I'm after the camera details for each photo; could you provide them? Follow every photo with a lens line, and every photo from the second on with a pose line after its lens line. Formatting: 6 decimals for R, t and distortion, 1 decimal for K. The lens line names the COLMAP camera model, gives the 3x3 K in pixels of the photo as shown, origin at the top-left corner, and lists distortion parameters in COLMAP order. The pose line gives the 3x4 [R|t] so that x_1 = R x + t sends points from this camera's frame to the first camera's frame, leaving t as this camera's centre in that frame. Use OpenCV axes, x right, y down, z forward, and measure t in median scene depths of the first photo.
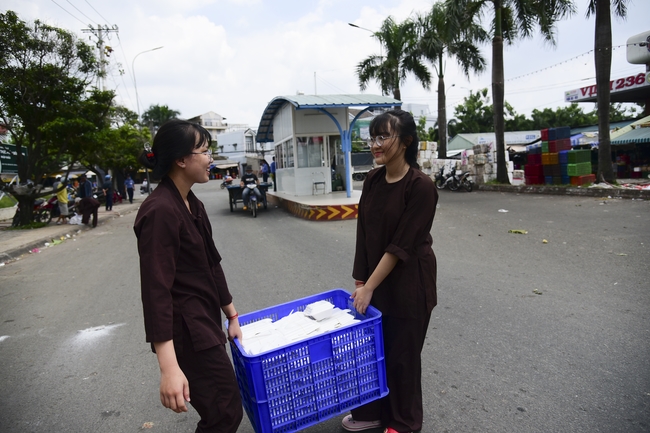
lens RADIAL K [[433.1, 0, 325.0], [0, 433.1, 217.1], [0, 0, 1]] dist [-0.045274, 0.017275]
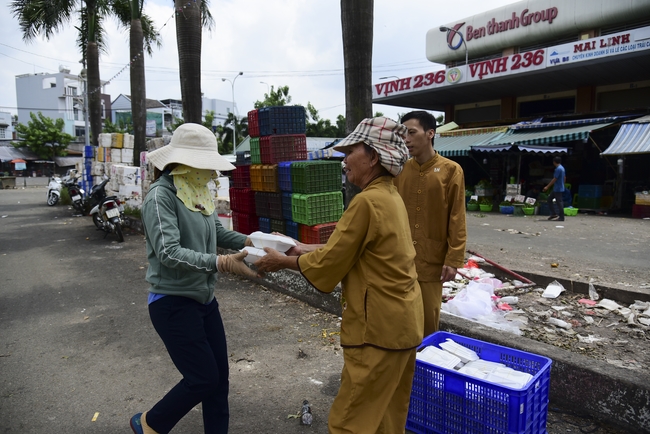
lens RADIAL K [[433.1, 0, 325.1], [0, 433.1, 216.3], [0, 0, 1]] dist [-0.045274, 0.017275]
pose [[0.925900, 0.013047, 0.377544, 0.217432], [-0.009571, 0.999893, -0.011083, -0.048448], [-0.377649, 0.006649, 0.925925, 0.299481]]
